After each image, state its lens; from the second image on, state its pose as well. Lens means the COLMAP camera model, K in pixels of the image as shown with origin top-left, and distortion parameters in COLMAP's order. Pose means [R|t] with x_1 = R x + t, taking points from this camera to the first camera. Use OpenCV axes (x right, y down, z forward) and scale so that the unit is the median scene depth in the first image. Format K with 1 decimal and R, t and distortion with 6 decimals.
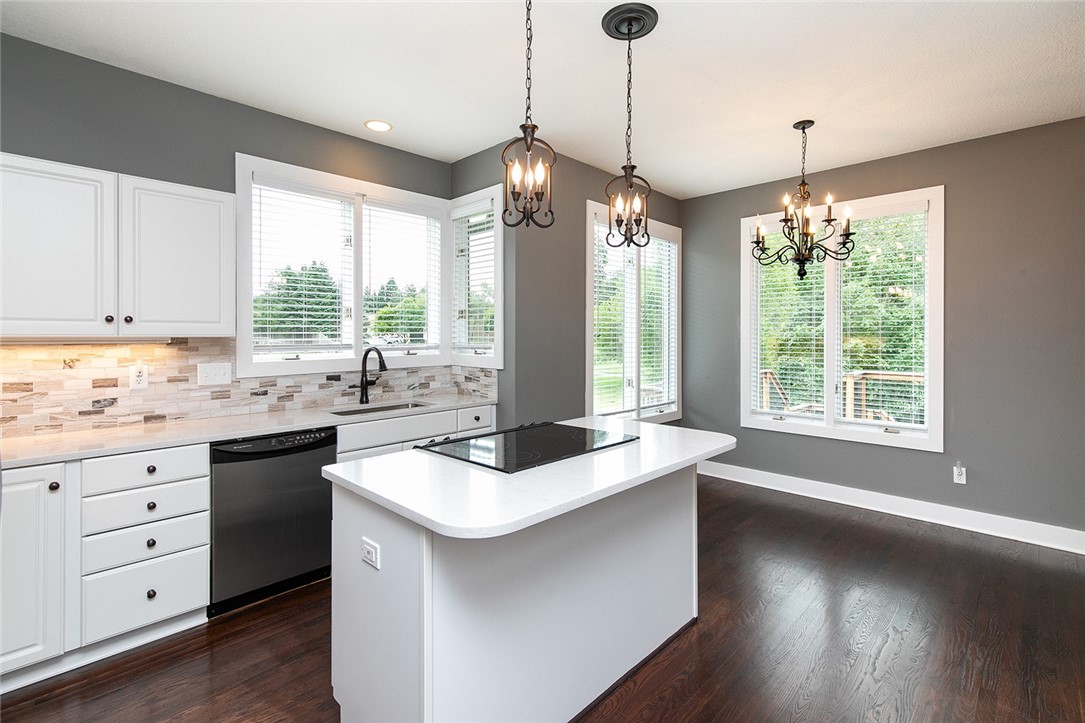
lens RADIAL K [[515.7, 0, 549.6], [0, 515.7, 336.3], [0, 0, 1]] dist [-0.001550, -0.000480]
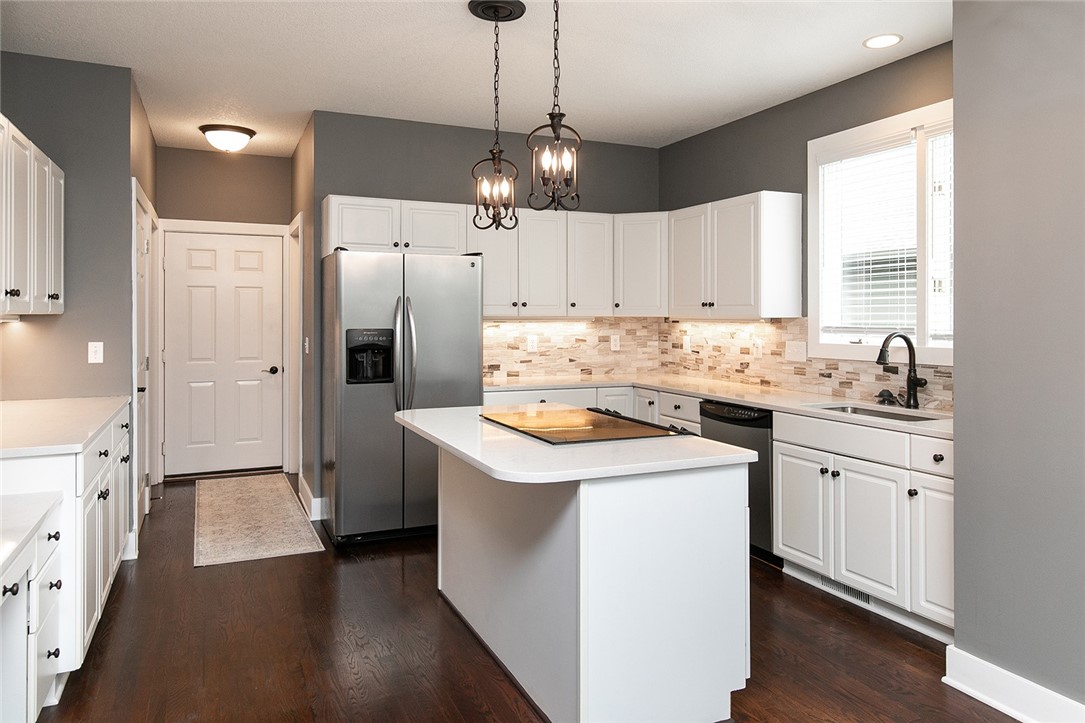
lens RADIAL K [[697.4, 0, 540.4], [0, 697.4, 316.7], [0, 0, 1]] dist [0.003578, -0.000363]
pose [[-0.365345, 0.003878, -0.930864, 0.929345], [-0.004299, 0.999974, 0.005853, -0.006906], [0.930862, 0.006141, -0.365318, 1.035755]]
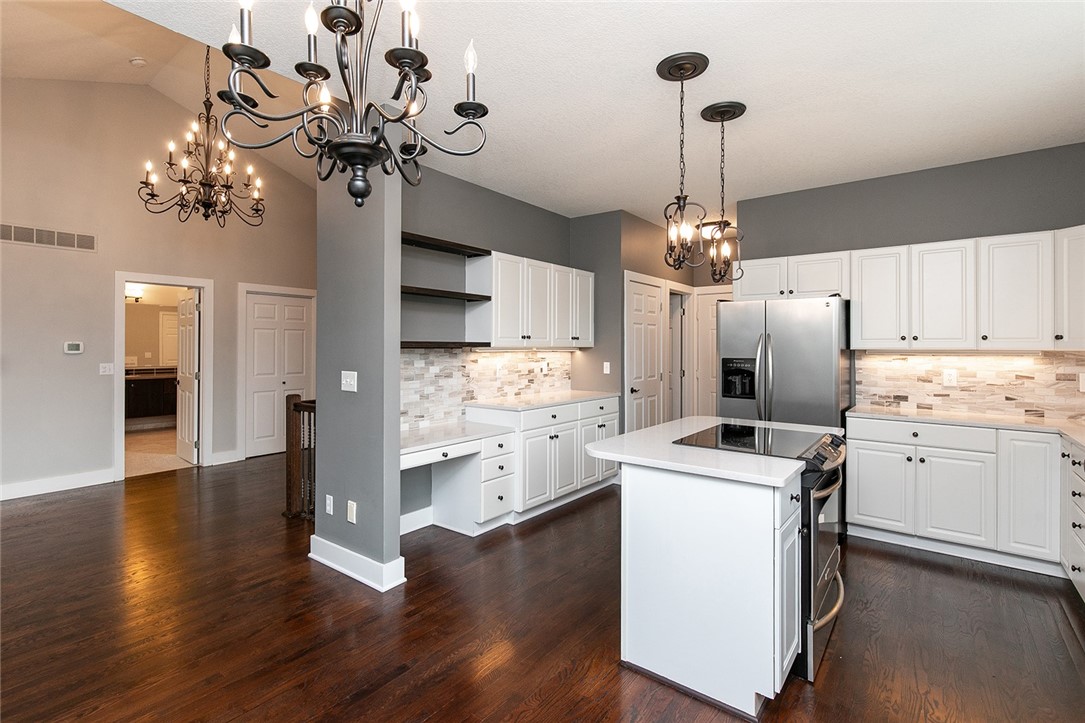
lens RADIAL K [[520.1, 0, 530.0], [0, 520.1, 345.4], [0, 0, 1]] dist [0.003363, 0.000176]
pose [[-0.992894, -0.004250, -0.118929, 0.474292], [-0.004207, 0.999991, -0.000616, -0.003536], [0.118931, -0.000111, -0.992903, 1.553773]]
